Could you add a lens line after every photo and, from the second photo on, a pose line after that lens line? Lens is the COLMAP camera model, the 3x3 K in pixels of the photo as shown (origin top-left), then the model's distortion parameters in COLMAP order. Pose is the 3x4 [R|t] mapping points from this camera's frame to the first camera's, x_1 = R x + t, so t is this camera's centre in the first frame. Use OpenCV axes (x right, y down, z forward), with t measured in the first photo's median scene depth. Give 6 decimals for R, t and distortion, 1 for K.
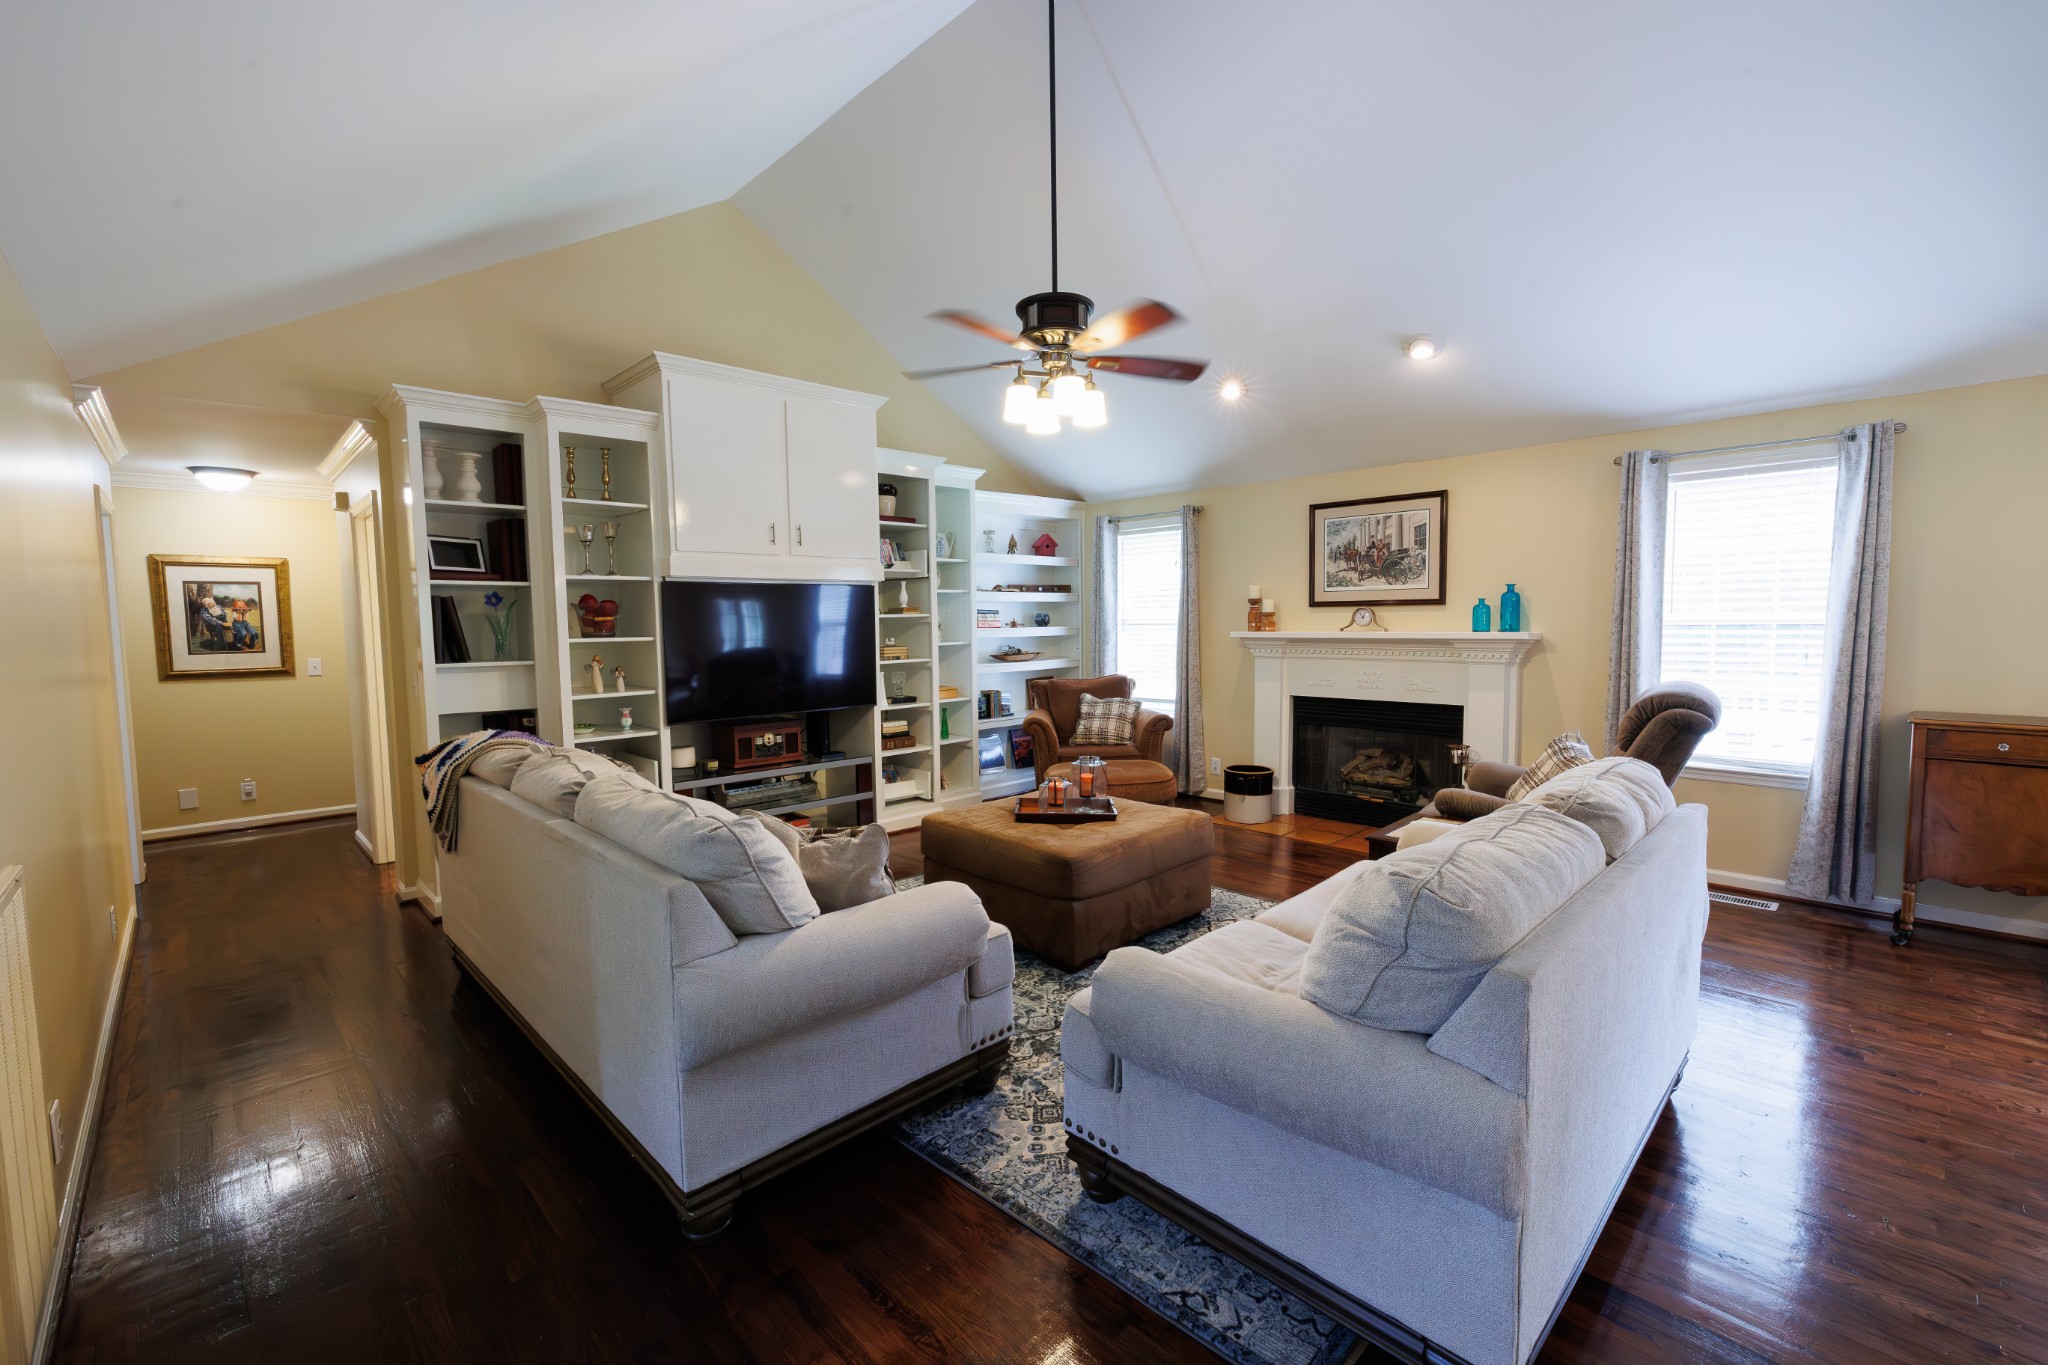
lens RADIAL K [[860.9, 0, 1028.3], [0, 860.9, 678.3], [0, 0, 1]] dist [0.001843, -0.000088]
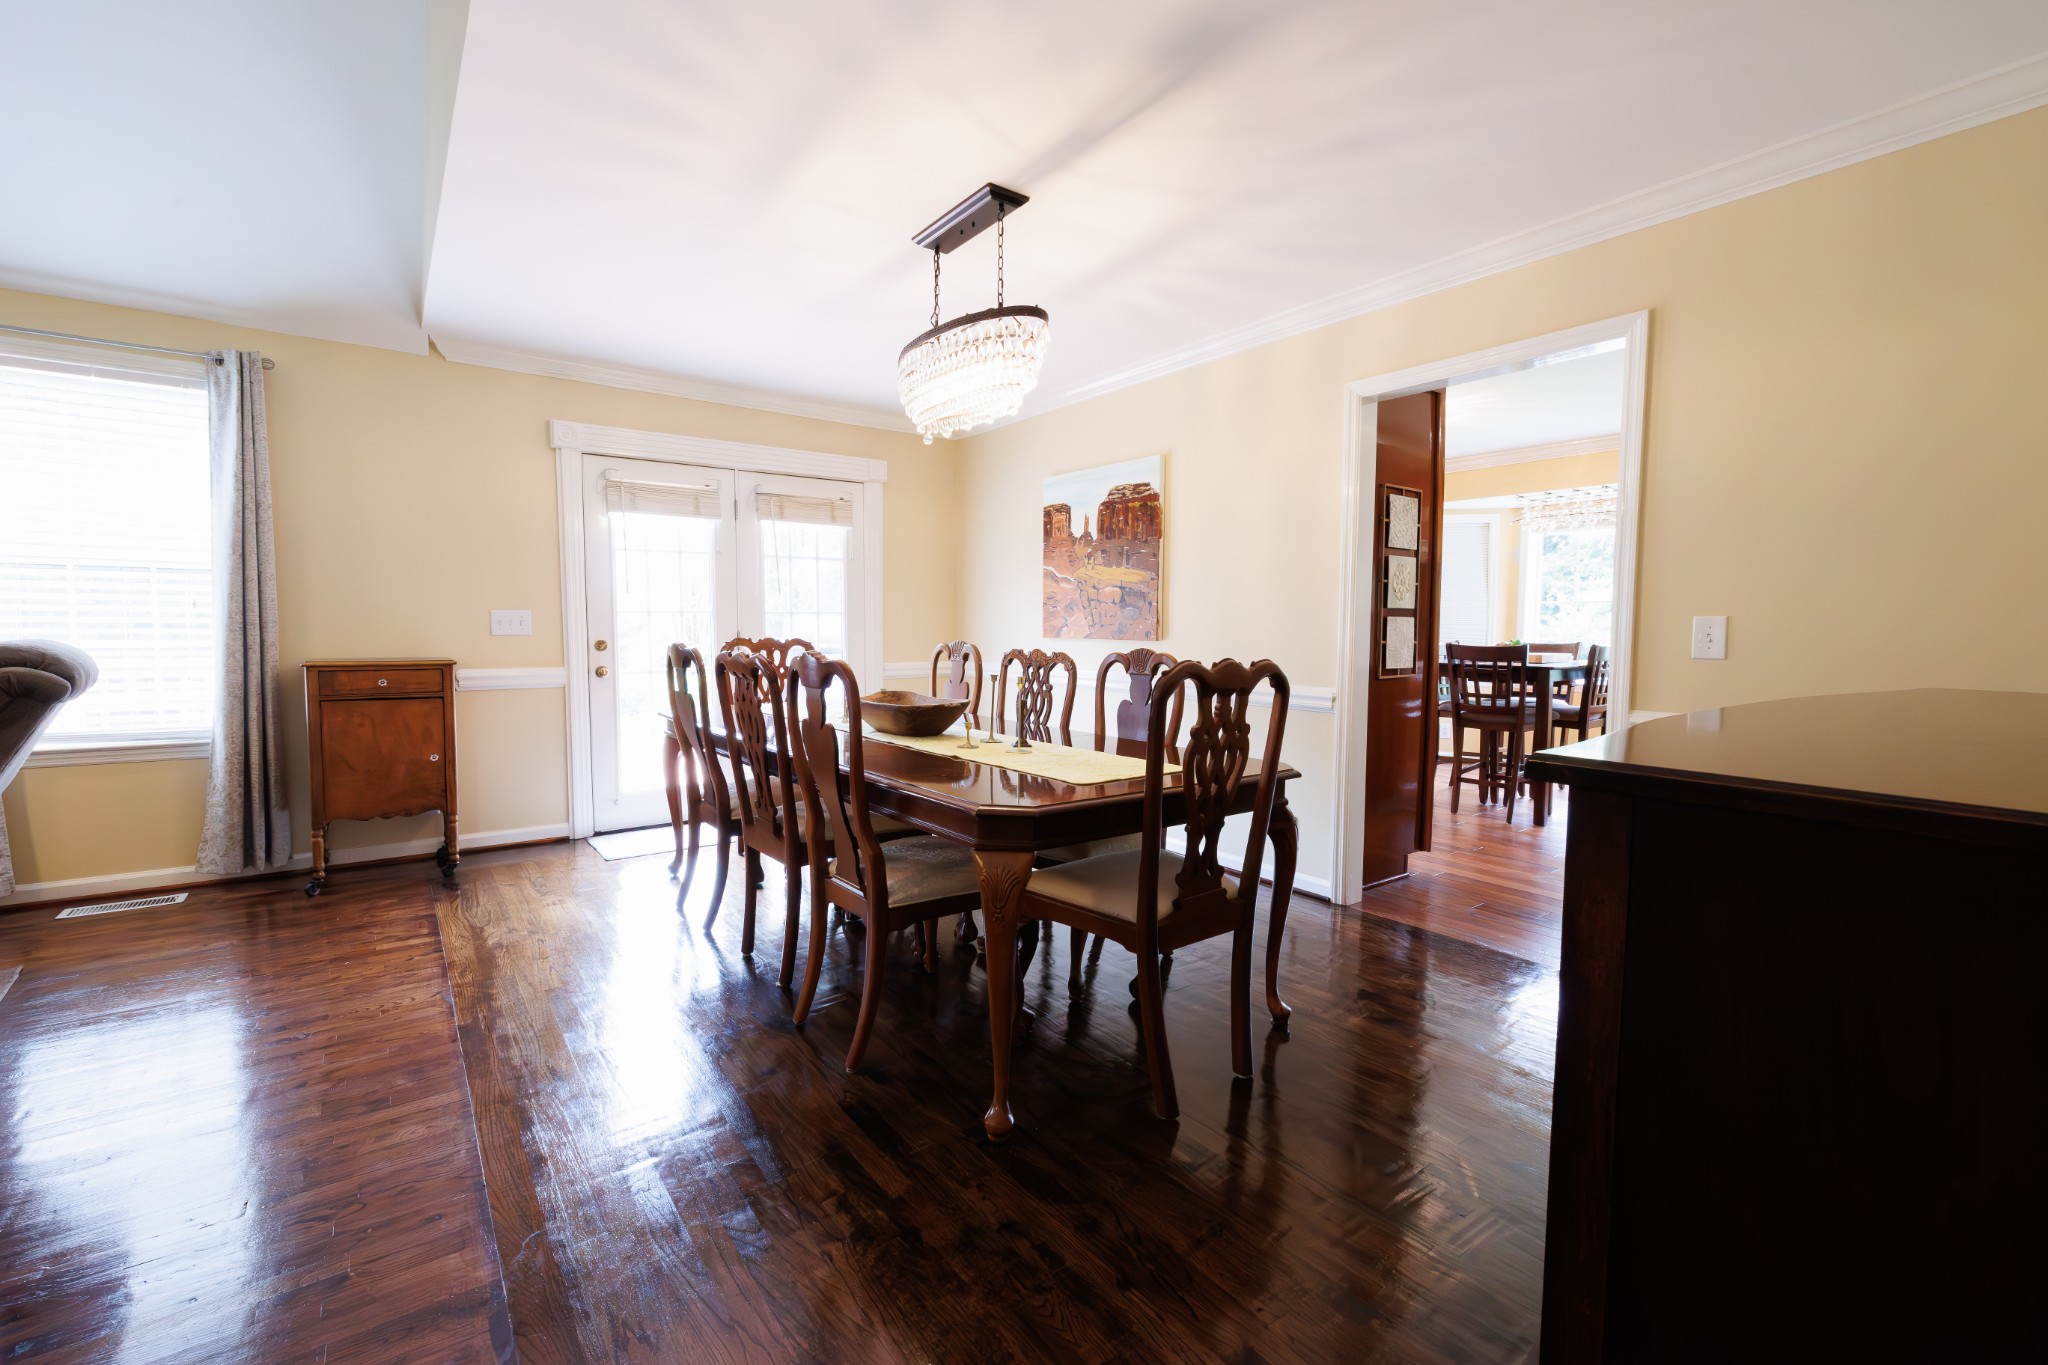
lens RADIAL K [[860.9, 0, 1023.8], [0, 860.9, 677.9], [0, 0, 1]] dist [0.001843, -0.000088]
pose [[0.127115, -0.047668, 0.990742, 0.134689], [0.060726, 0.997345, 0.040194, 0.062637], [-0.990027, 0.055055, 0.129672, 0.056444]]
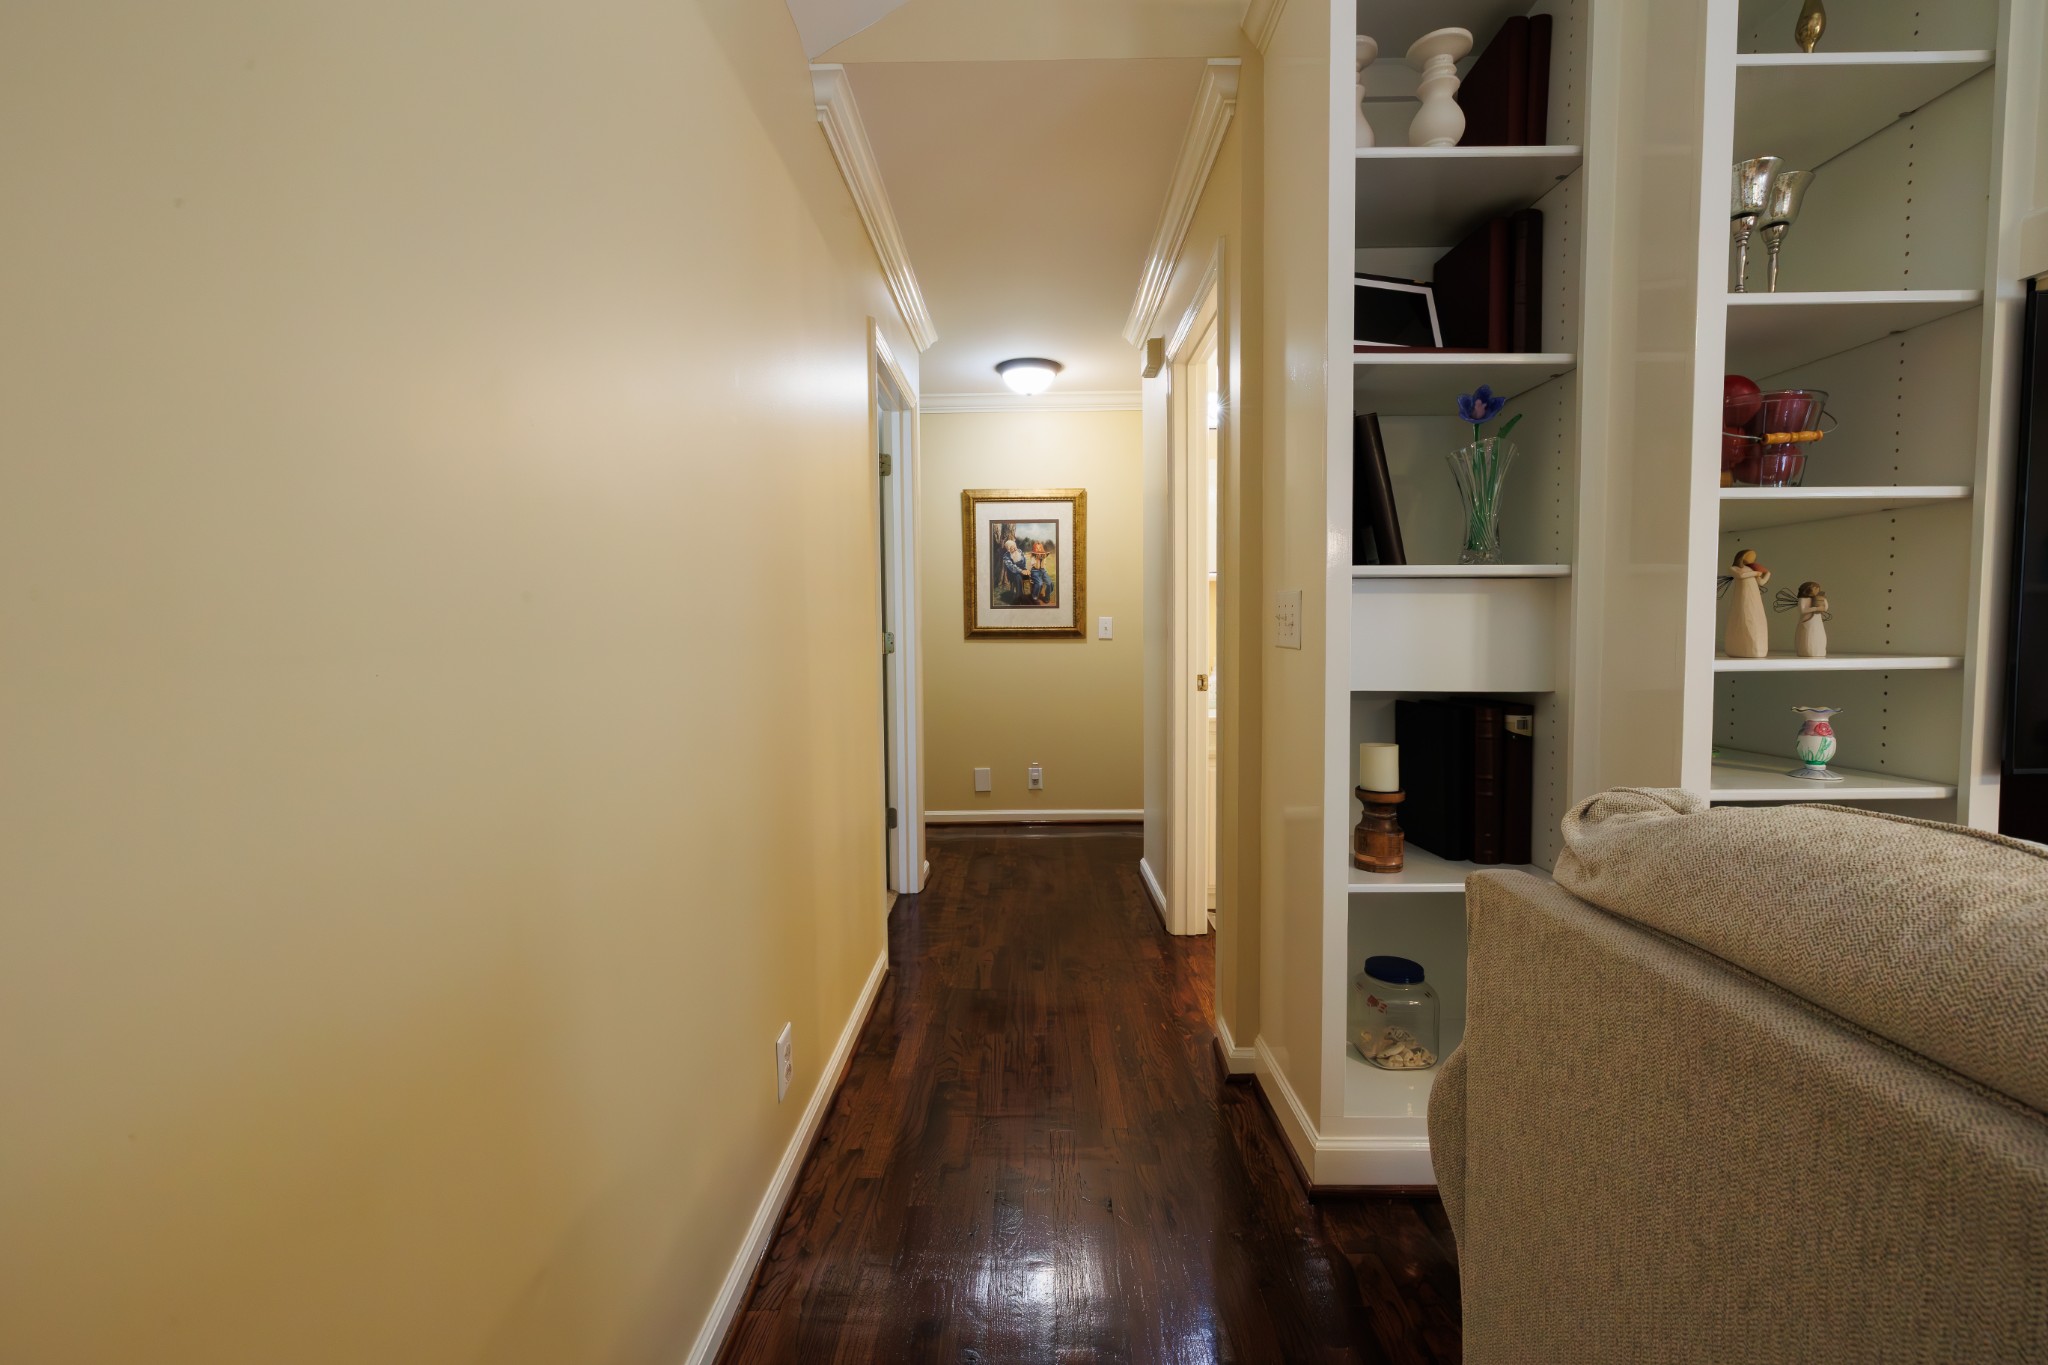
lens RADIAL K [[860.9, 0, 1029.7], [0, 860.9, 676.1], [0, 0, 1]] dist [0.001843, -0.000088]
pose [[0.715642, 0.043505, -0.697111, -0.487801], [-0.049084, 0.998723, 0.011938, 0.035795], [0.696740, 0.025674, 0.716864, 0.580079]]
